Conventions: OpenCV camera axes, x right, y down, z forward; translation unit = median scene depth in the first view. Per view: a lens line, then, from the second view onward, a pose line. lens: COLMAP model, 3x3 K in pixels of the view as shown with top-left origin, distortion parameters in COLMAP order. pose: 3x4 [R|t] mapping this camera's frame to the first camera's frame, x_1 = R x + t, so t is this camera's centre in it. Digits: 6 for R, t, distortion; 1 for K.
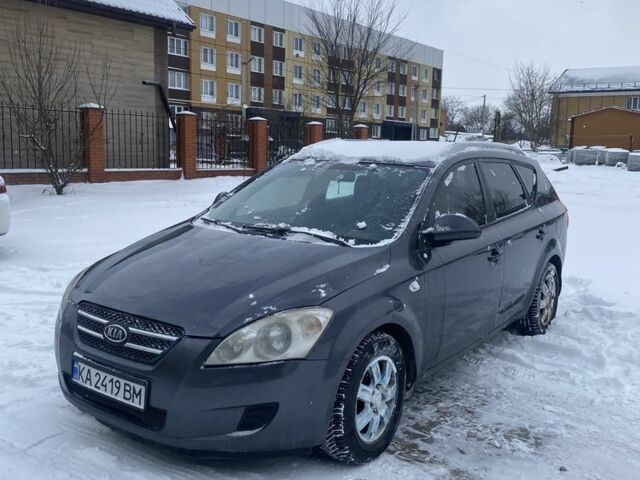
lens RADIAL K [[647.0, 0, 320.0], [0, 647.0, 240.0], [0, 0, 1]] dist [0.113299, -0.259811]
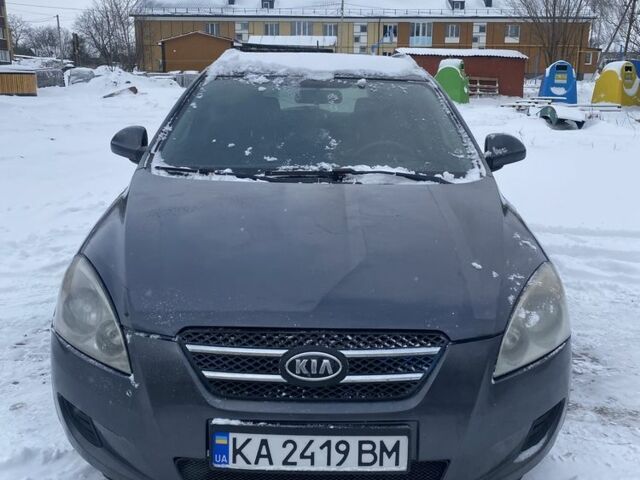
lens RADIAL K [[642.5, 0, 333.2], [0, 642.5, 241.2], [0, 0, 1]] dist [0.119465, -0.260311]
pose [[0.799699, -0.159359, 0.578866, -0.561971], [0.093678, 0.985442, 0.141872, -0.047061], [-0.593047, -0.059228, 0.802986, 0.473886]]
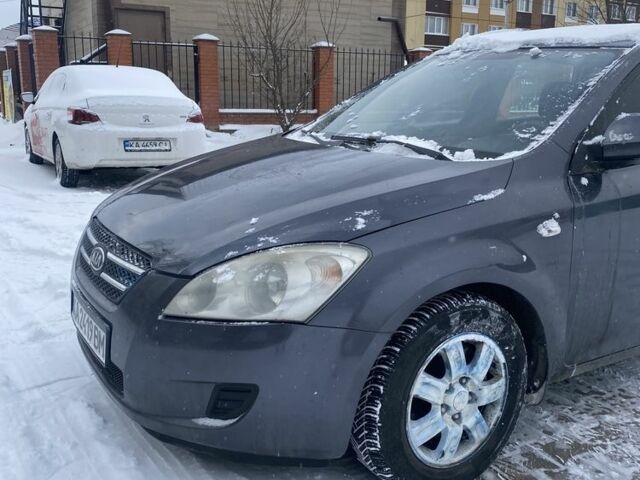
lens RADIAL K [[647.0, 0, 320.0], [0, 647.0, 240.0], [0, 0, 1]] dist [0.113299, -0.259811]
pose [[0.924467, 0.071713, -0.374458, 0.183528], [-0.044361, 0.995713, 0.081170, 0.044114], [0.378673, -0.058427, 0.923684, 0.366786]]
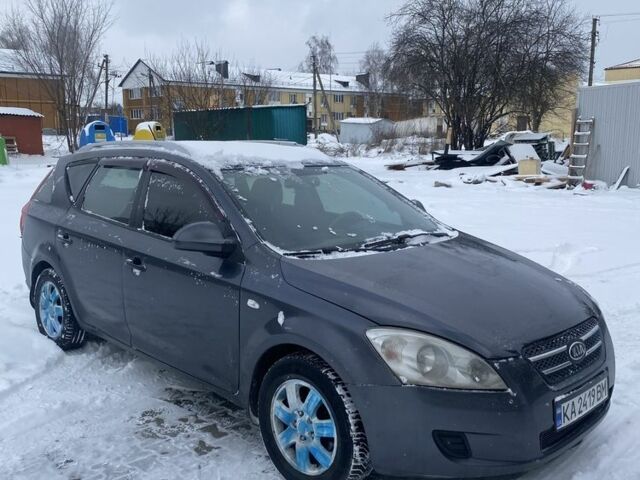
lens RADIAL K [[635.5, 0, 343.1], [0, 635.5, 238.7], [0, 0, 1]] dist [0.109759, -0.245826]
pose [[0.137649, -0.180688, 0.973861, -1.155194], [0.145395, 0.976255, 0.160582, -0.207825], [-0.979752, 0.119490, 0.160652, 1.058936]]
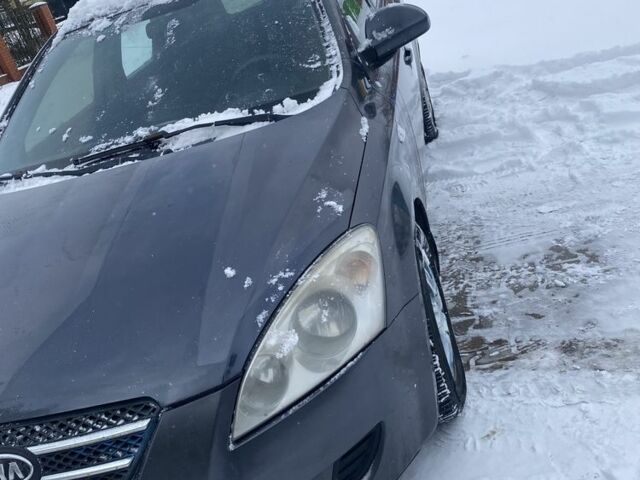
lens RADIAL K [[647.0, 0, 320.0], [0, 647.0, 240.0], [0, 0, 1]] dist [0.113299, -0.259811]
pose [[0.838052, -0.455906, 0.299697, -0.168017], [0.379513, 0.881763, 0.280116, -0.047335], [-0.391968, -0.121013, 0.911985, 0.448375]]
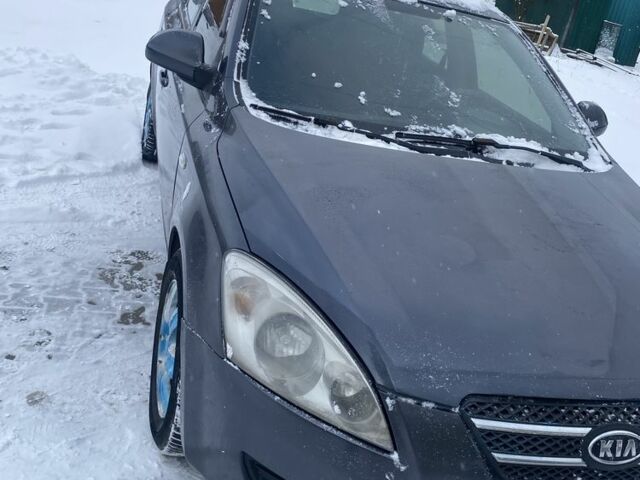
lens RADIAL K [[647.0, 0, 320.0], [0, 647.0, 240.0], [0, 0, 1]] dist [0.113299, -0.259811]
pose [[0.630033, -0.213325, 0.746693, -0.709386], [-0.068182, 0.942621, 0.326830, -0.134013], [-0.773569, -0.256824, 0.579337, 0.839735]]
